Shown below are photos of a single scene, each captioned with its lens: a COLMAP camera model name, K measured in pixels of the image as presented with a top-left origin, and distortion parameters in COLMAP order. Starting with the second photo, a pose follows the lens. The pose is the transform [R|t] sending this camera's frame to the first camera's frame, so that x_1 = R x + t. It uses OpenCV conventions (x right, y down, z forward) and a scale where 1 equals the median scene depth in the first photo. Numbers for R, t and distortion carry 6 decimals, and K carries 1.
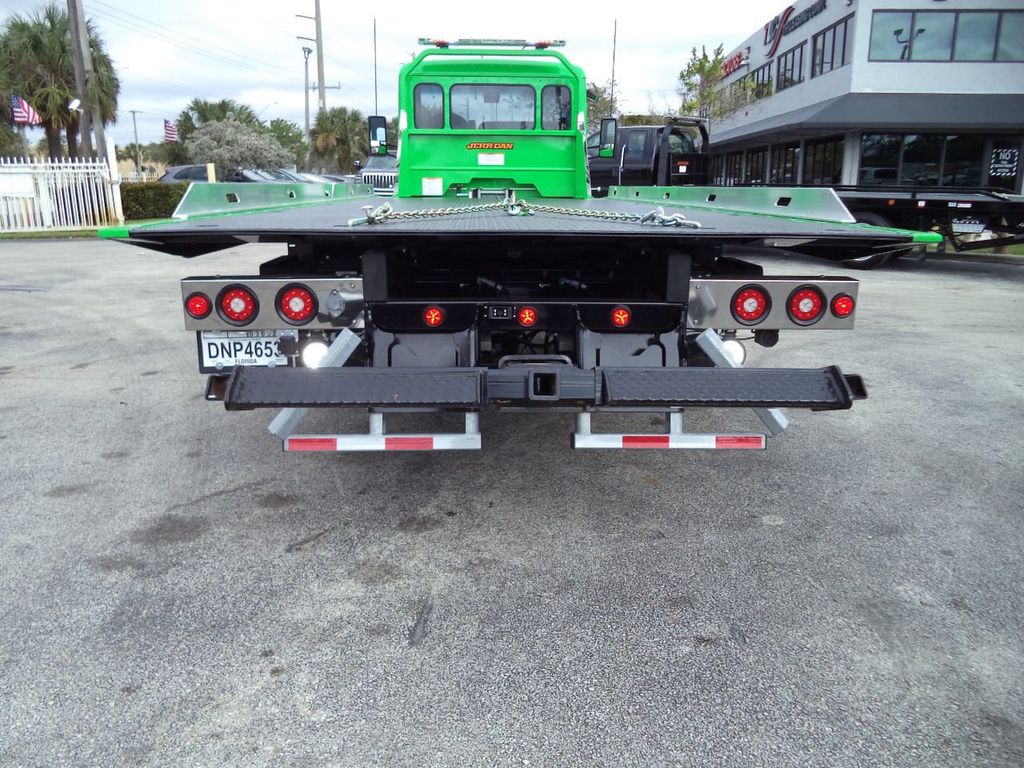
lens RADIAL K [[824.2, 0, 531.1], [0, 824.2, 386.3], [0, 0, 1]] dist [-0.028290, 0.001539]
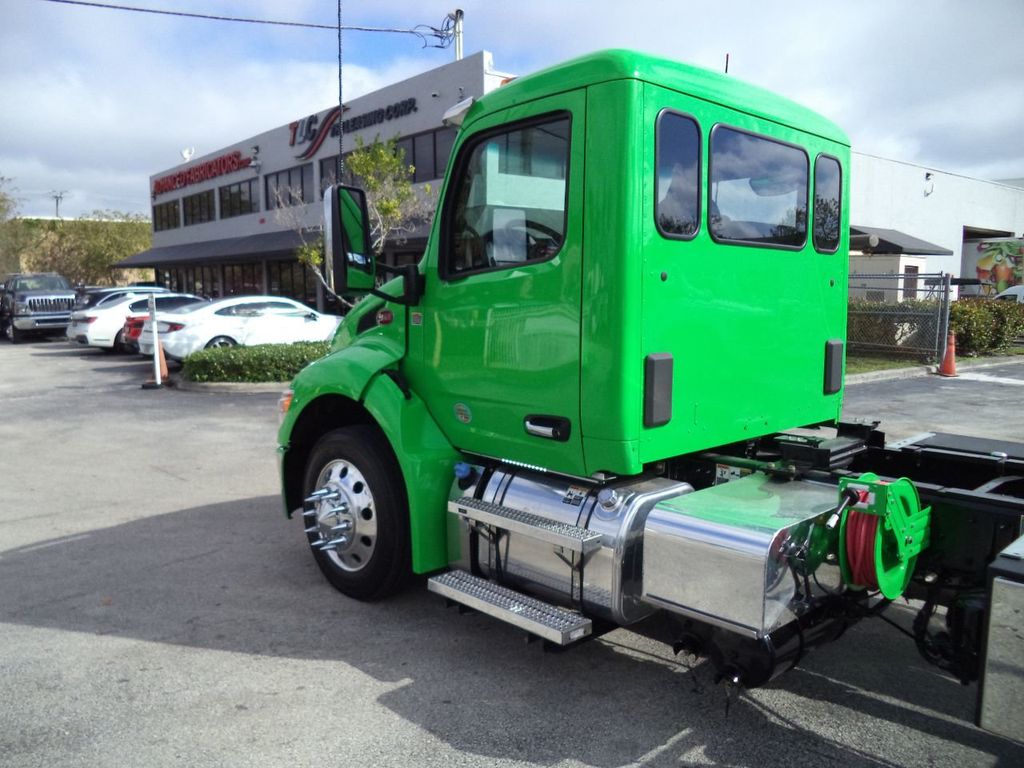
lens RADIAL K [[828.1, 0, 506.3], [0, 828.1, 370.0], [0, 0, 1]] dist [-0.033673, 0.007865]
pose [[0.754089, -0.071847, 0.652830, -0.557577], [0.165925, 0.982595, -0.083522, -0.301898], [-0.635467, 0.171304, 0.752886, 0.995724]]
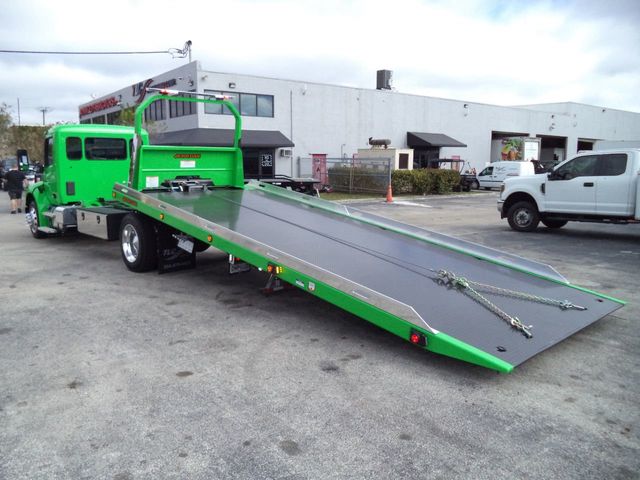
lens RADIAL K [[510.4, 0, 321.0], [0, 510.4, 235.4], [0, 0, 1]] dist [-0.029429, 0.005102]
pose [[0.766665, -0.099494, 0.634292, -0.602851], [0.163035, 0.985707, -0.042442, 0.022755], [-0.621003, 0.135950, 0.771928, -0.381209]]
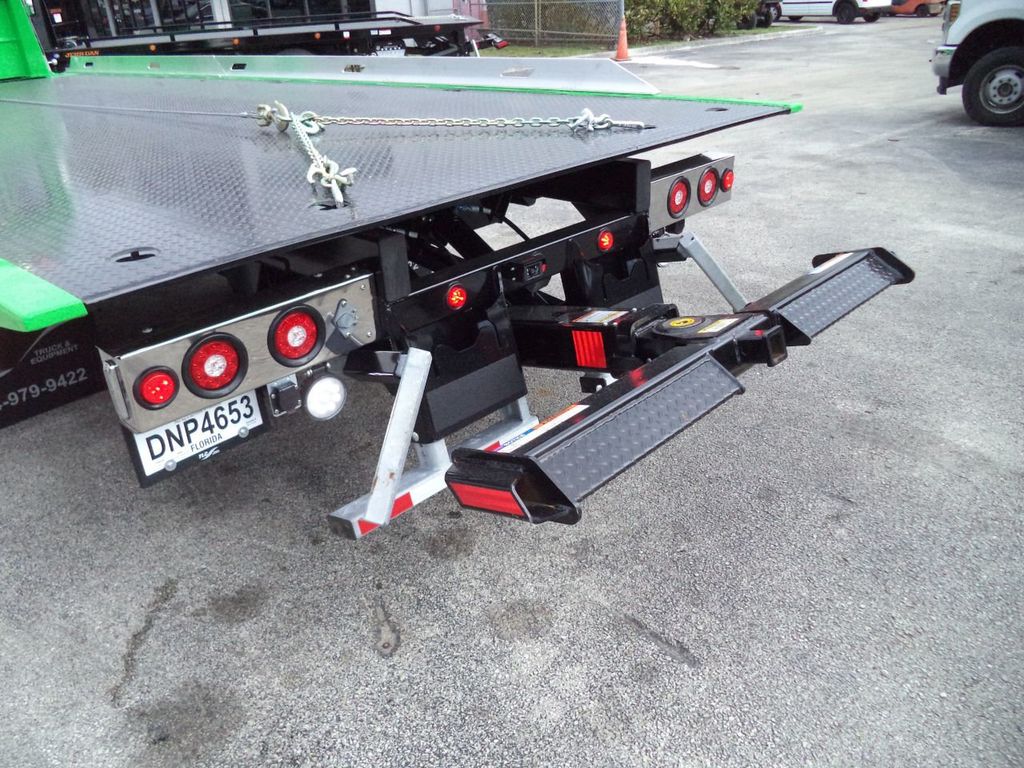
lens RADIAL K [[828.1, 0, 506.3], [0, 828.1, 370.0], [0, 0, 1]] dist [-0.033673, 0.007865]
pose [[0.729242, -0.333047, 0.597733, -0.222545], [0.224666, 0.941665, 0.250584, -0.079350], [-0.646321, -0.048446, 0.761526, 0.144133]]
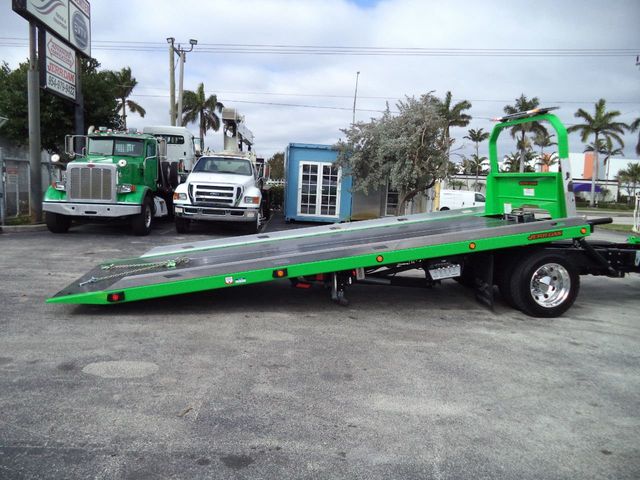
lens RADIAL K [[542.0, 0, 328.4], [0, 542.0, 240.0], [0, 0, 1]] dist [-0.018970, -0.004850]
pose [[0.154538, 0.110053, -0.981838, 1.121735], [-0.282043, 0.957337, 0.062914, -0.108399], [0.946874, 0.267198, 0.178985, 0.167643]]
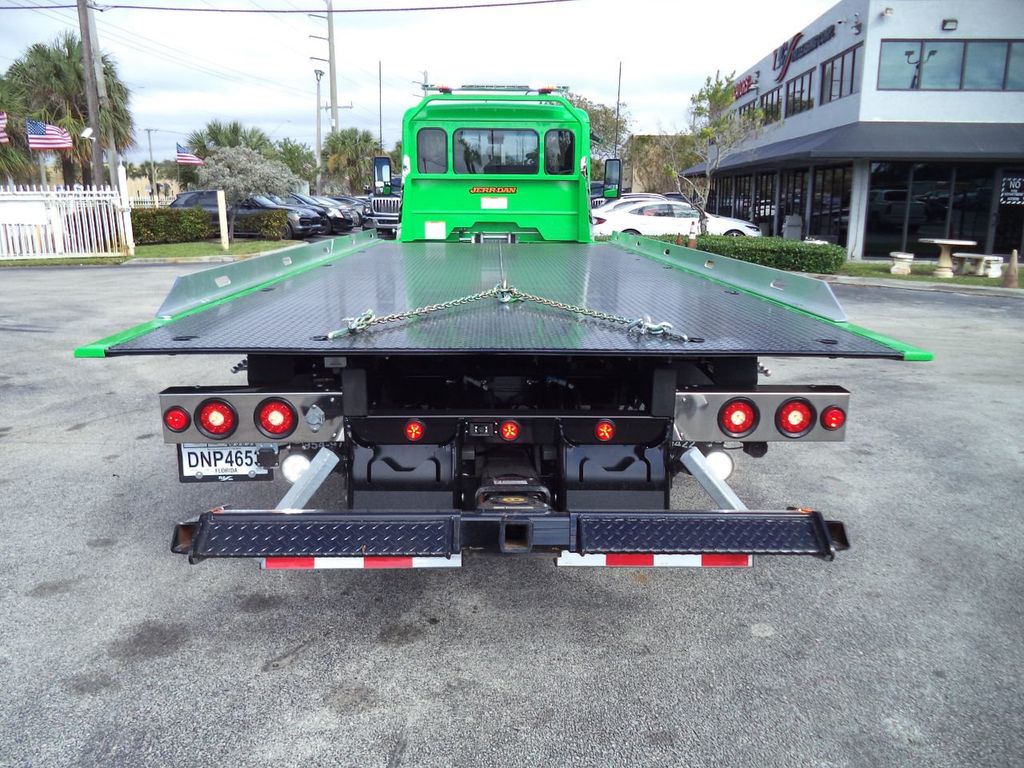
lens RADIAL K [[824.8, 0, 529.3], [0, 824.8, 385.7], [0, 0, 1]] dist [-0.033040, 0.003831]
pose [[0.999879, 0.004517, -0.014880, 0.013146], [-0.004788, 0.999822, -0.018236, -0.047492], [0.014795, 0.018305, 0.999723, 0.006331]]
